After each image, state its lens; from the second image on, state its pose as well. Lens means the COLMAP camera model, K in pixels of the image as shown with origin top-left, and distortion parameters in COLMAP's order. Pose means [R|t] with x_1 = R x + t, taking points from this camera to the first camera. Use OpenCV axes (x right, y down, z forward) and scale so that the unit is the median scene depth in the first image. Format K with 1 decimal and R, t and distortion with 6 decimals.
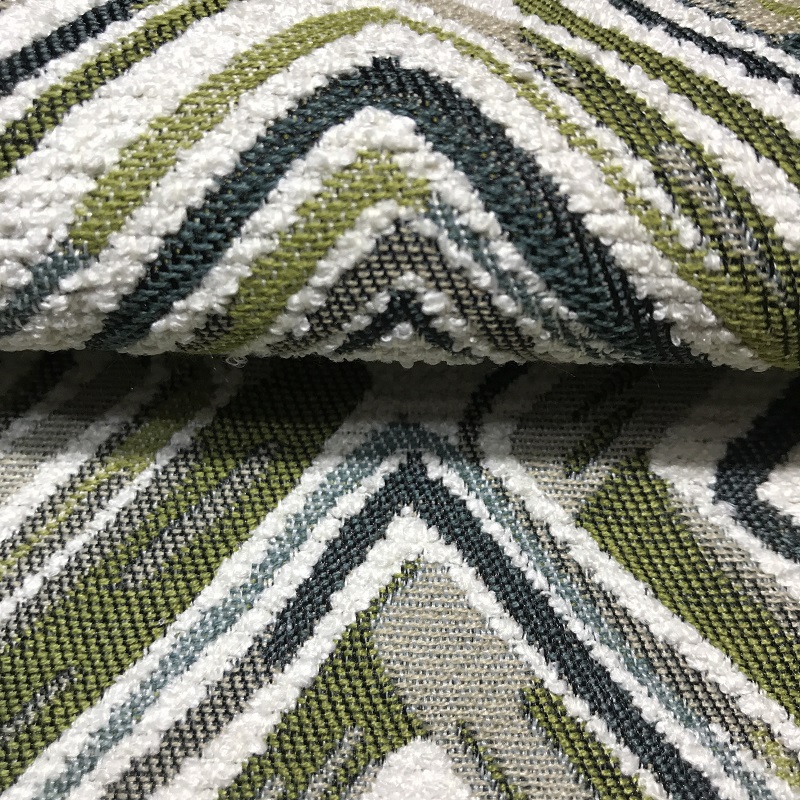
lens RADIAL K [[998.5, 0, 398.6], [0, 998.5, 345.0], [0, 0, 1]] dist [0.133963, -0.544998]
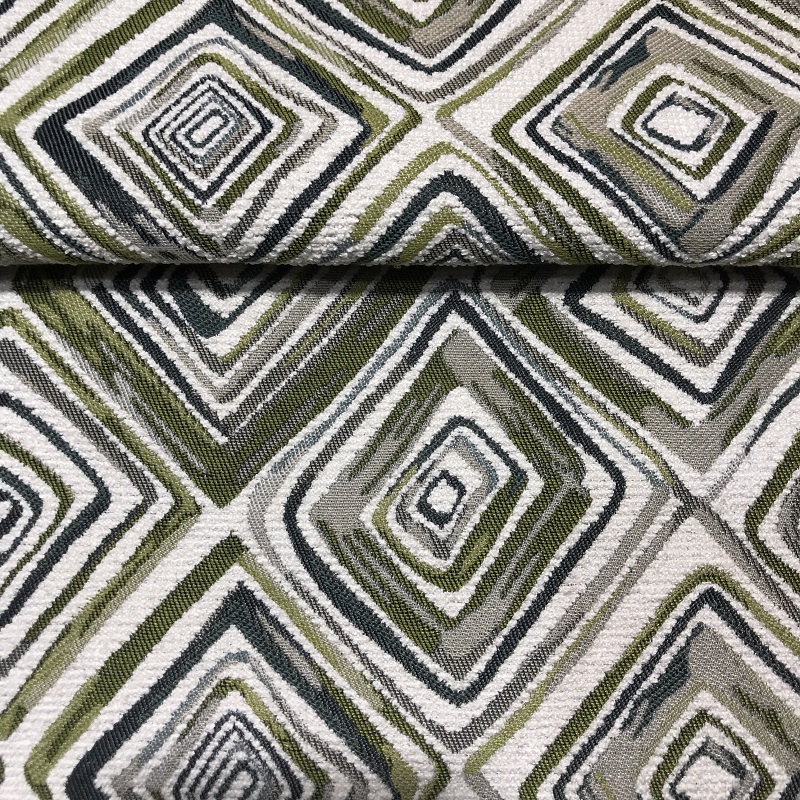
lens RADIAL K [[1056.5, 0, 400.0], [0, 1056.5, 400.0], [0, 0, 1]] dist [0.020096, 0.023522]
pose [[0.999682, -0.025192, 0.001007, -0.171543], [0.023561, 0.947698, 0.318296, -0.622738], [-0.008973, -0.318171, 0.947991, -2.147216]]
